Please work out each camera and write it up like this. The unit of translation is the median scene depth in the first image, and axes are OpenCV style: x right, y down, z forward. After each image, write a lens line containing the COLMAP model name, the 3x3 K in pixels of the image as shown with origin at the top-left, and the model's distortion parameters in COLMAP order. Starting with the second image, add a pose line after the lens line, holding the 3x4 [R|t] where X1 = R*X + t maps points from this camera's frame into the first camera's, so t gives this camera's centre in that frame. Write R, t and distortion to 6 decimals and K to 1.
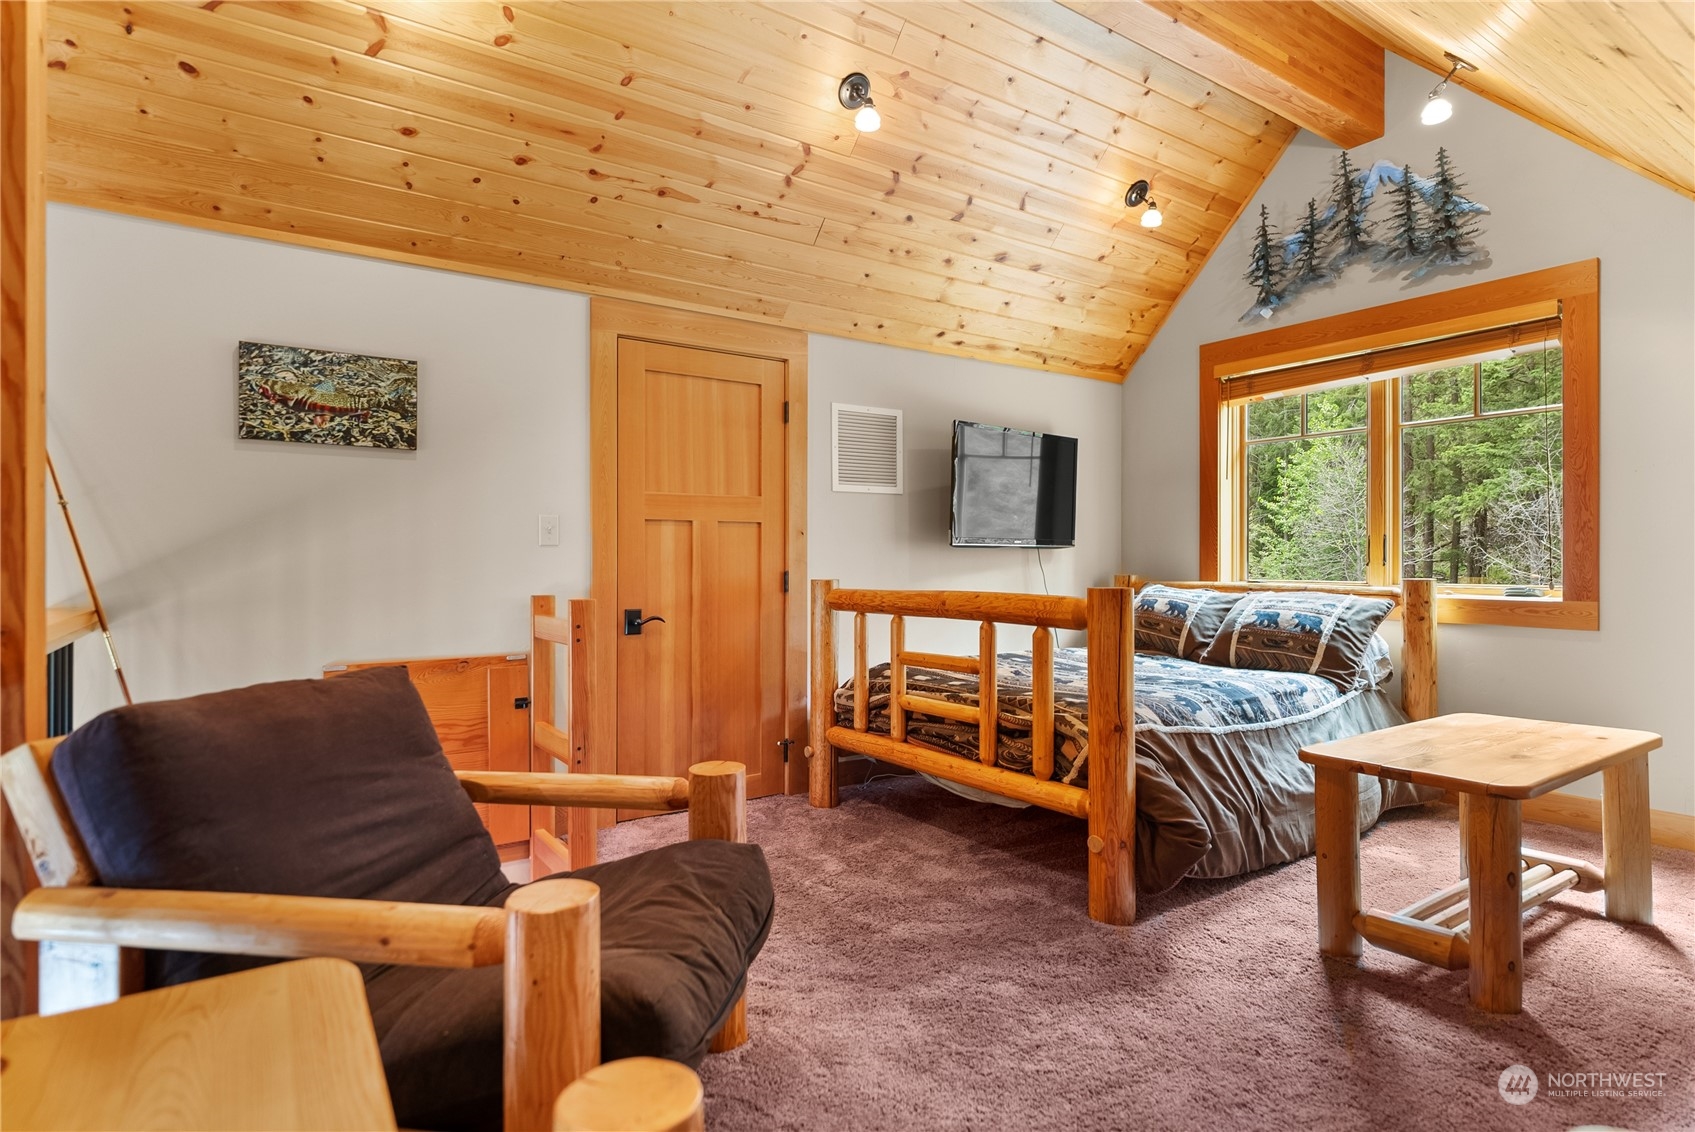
lens RADIAL K [[908.3, 0, 847.5], [0, 908.3, 566.0], [0, 0, 1]] dist [0.000148, -0.000038]
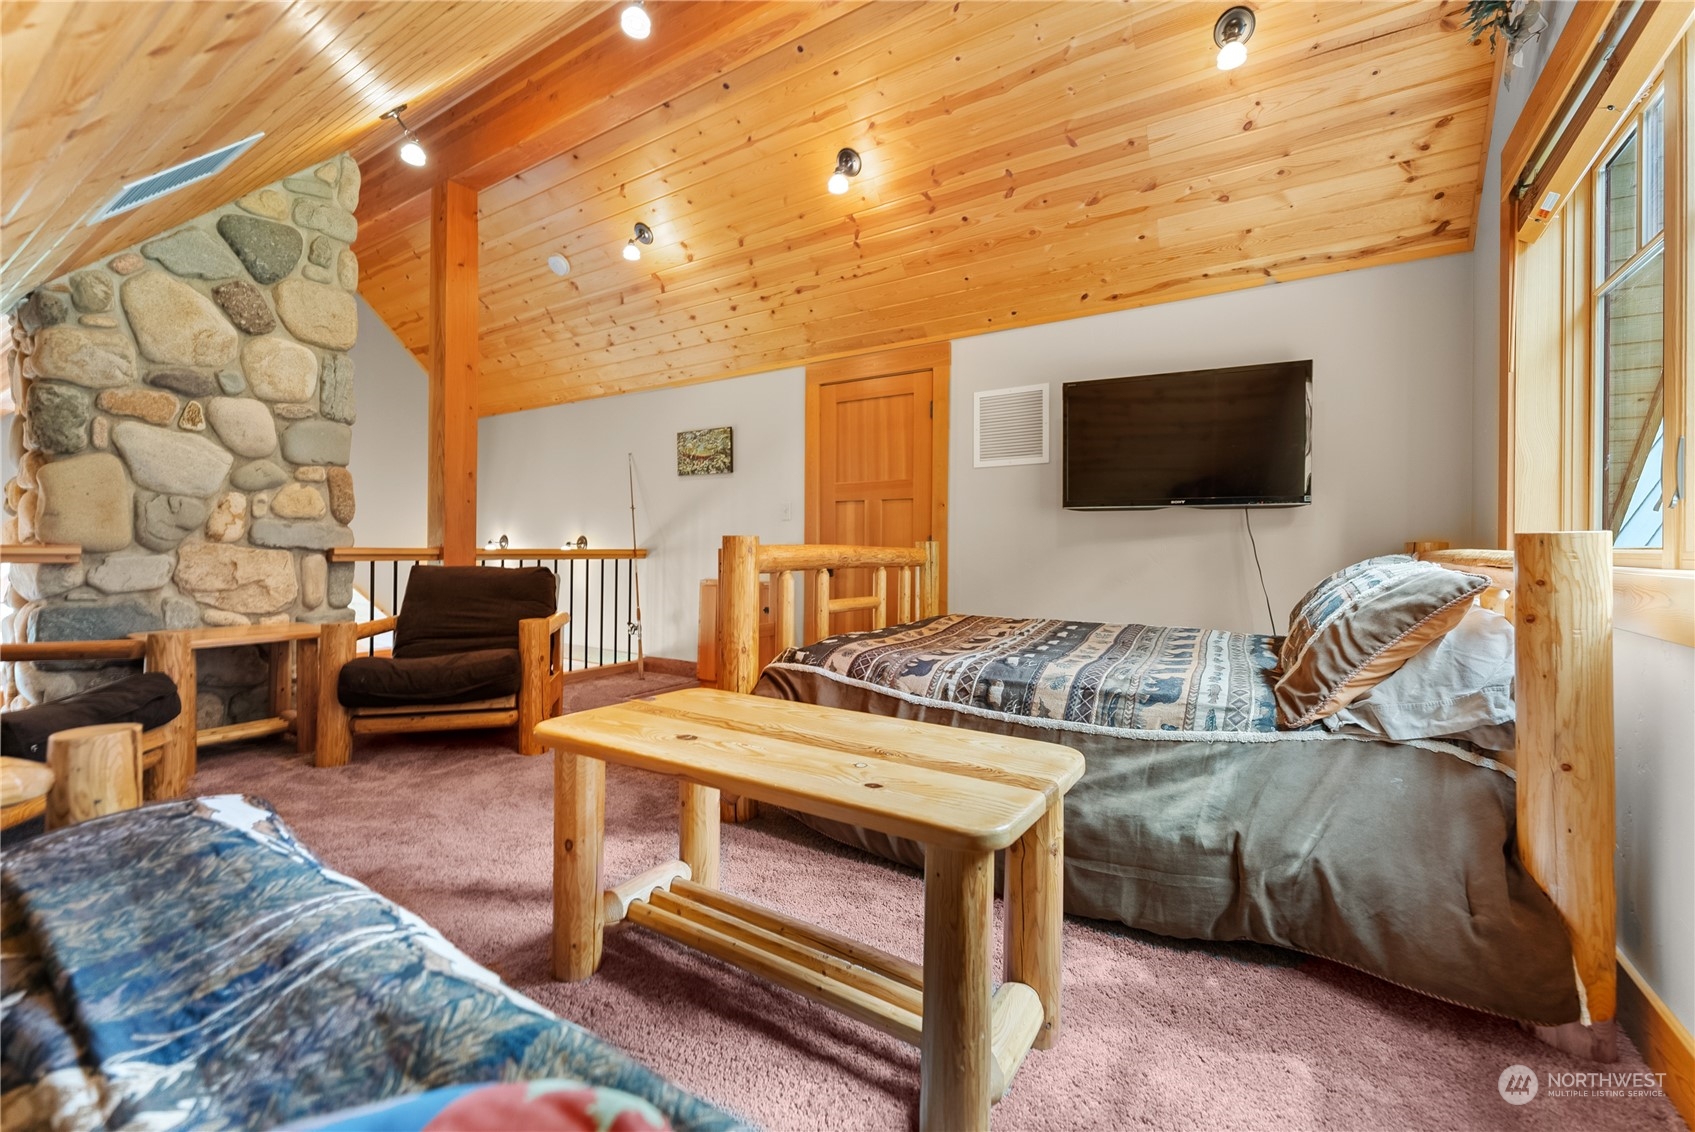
lens RADIAL K [[696.4, 0, 849.7], [0, 696.4, 548.9], [0, 0, 1]] dist [-0.000280, -0.000023]
pose [[0.384258, 0.003631, -0.923219, 0.844922], [-0.012994, 0.999914, -0.001476, 0.028984], [0.923134, 0.012564, 0.384273, 0.567107]]
